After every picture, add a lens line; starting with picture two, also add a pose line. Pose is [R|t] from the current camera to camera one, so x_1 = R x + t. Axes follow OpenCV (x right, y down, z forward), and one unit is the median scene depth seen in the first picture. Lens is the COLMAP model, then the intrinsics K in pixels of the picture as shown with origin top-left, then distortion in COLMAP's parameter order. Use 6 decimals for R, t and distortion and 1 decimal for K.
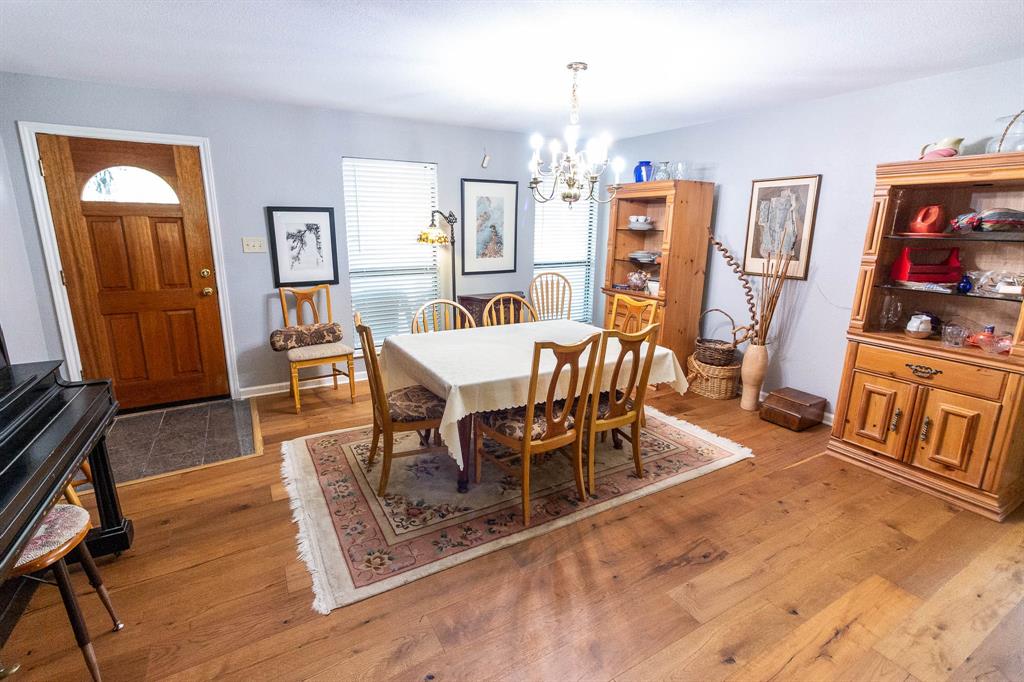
lens RADIAL K [[467.1, 0, 507.2], [0, 467.1, 329.4], [0, 0, 1]] dist [0.002926, 0.000552]
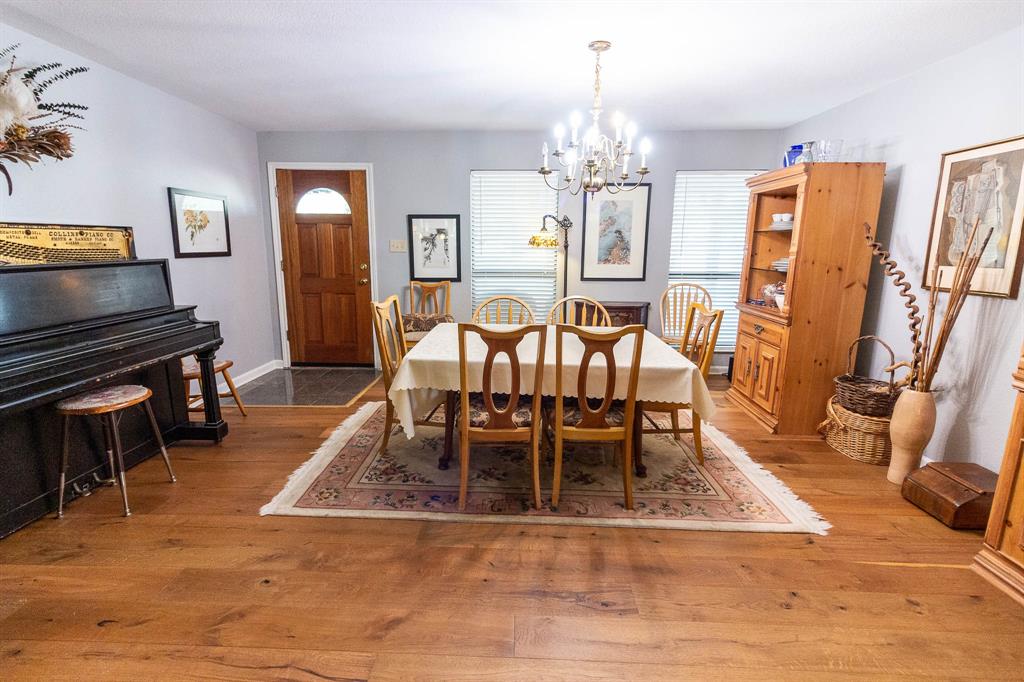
lens RADIAL K [[467.1, 0, 507.2], [0, 467.1, 329.4], [0, 0, 1]] dist [0.002926, 0.000552]
pose [[0.852629, 0.091873, -0.514376, 0.373676], [-0.115882, 0.993154, -0.014697, 0.024477], [0.509505, 0.072138, 0.857439, 0.104450]]
